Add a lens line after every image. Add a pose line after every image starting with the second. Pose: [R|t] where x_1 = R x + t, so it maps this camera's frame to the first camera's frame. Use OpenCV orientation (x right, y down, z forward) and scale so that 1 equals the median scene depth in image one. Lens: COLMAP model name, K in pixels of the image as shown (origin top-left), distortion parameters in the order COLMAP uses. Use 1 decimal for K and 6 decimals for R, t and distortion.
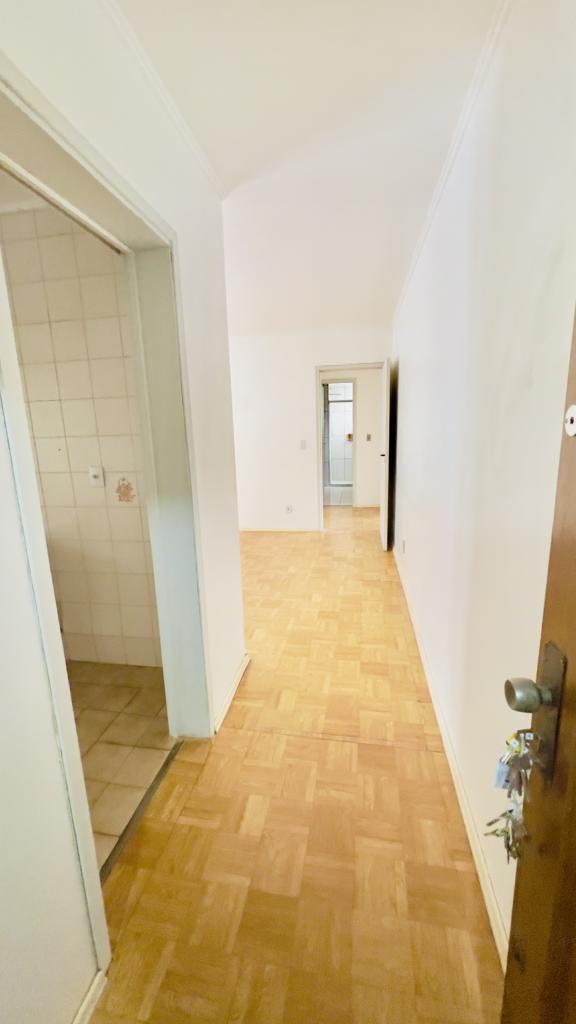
lens RADIAL K [[406.9, 0, 288.8], [0, 406.9, 508.2], [0, 0, 1]] dist [0.000114, 0.000220]
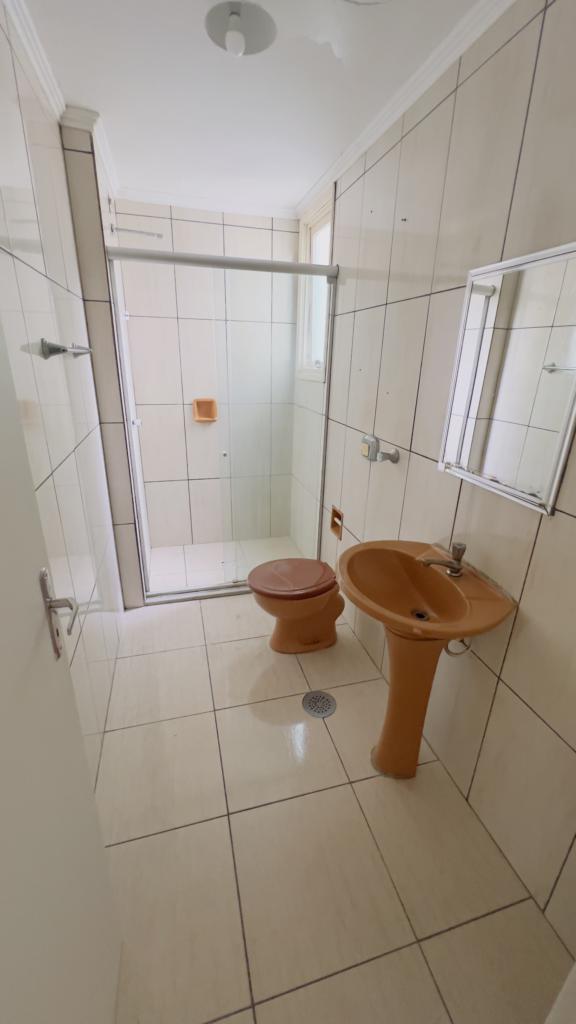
lens RADIAL K [[406.9, 0, 288.8], [0, 406.9, 508.2], [0, 0, 1]] dist [0.000114, 0.000220]
pose [[0.898693, -0.104769, 0.425880, 0.078179], [0.038227, 0.986065, 0.161912, -0.161052], [-0.436909, -0.129229, 0.890175, 0.744736]]
